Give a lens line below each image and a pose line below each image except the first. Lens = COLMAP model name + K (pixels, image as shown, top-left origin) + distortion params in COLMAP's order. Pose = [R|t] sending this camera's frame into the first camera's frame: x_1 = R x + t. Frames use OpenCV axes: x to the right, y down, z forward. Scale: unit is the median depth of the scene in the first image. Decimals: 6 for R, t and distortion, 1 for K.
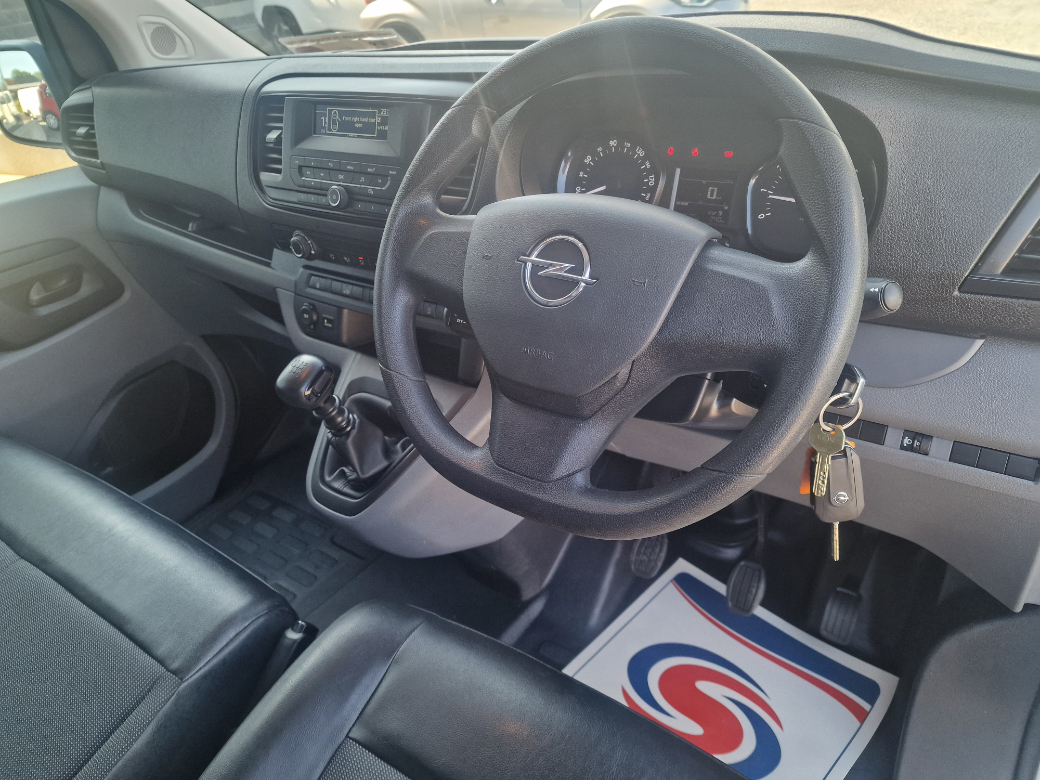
lens RADIAL K [[705.7, 0, 521.3], [0, 705.7, 411.3], [0, 0, 1]] dist [0.109224, -0.119509]
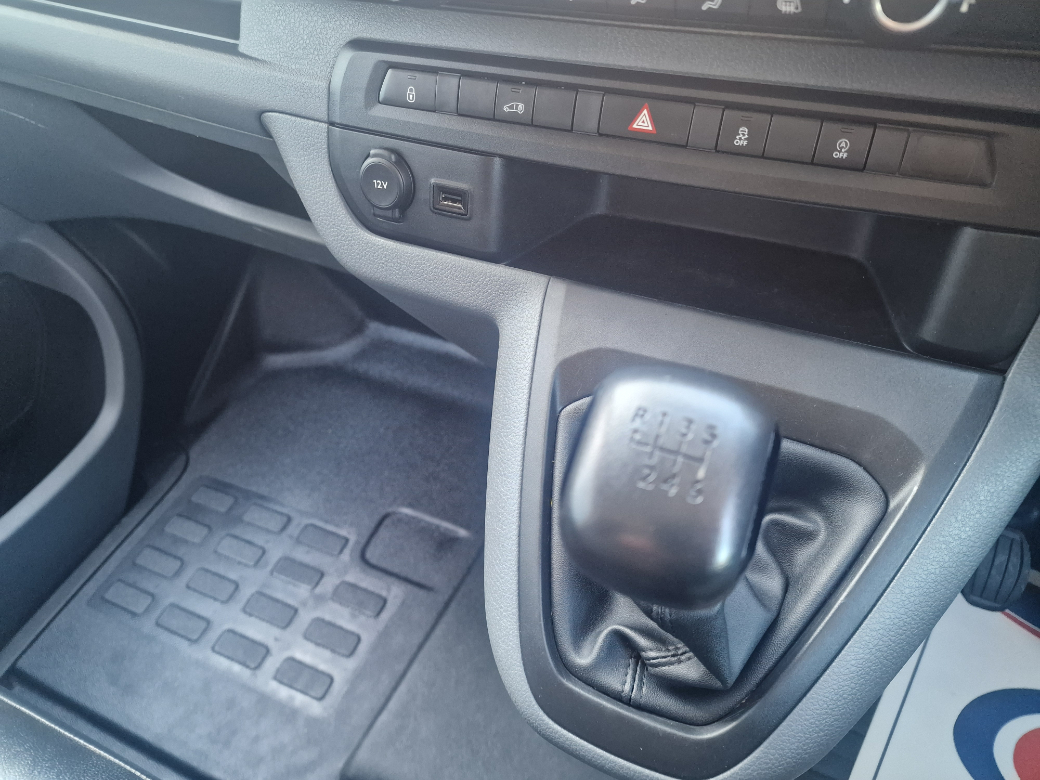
lens RADIAL K [[706.6, 0, 520.0], [0, 706.6, 390.0], [0, 0, 1]] dist [0.078868, -0.114035]
pose [[0.980464, -0.118047, 0.157338, -0.285807], [0.083262, 0.973772, 0.211745, -0.096816], [-0.178207, -0.194509, 0.964577, 0.572432]]
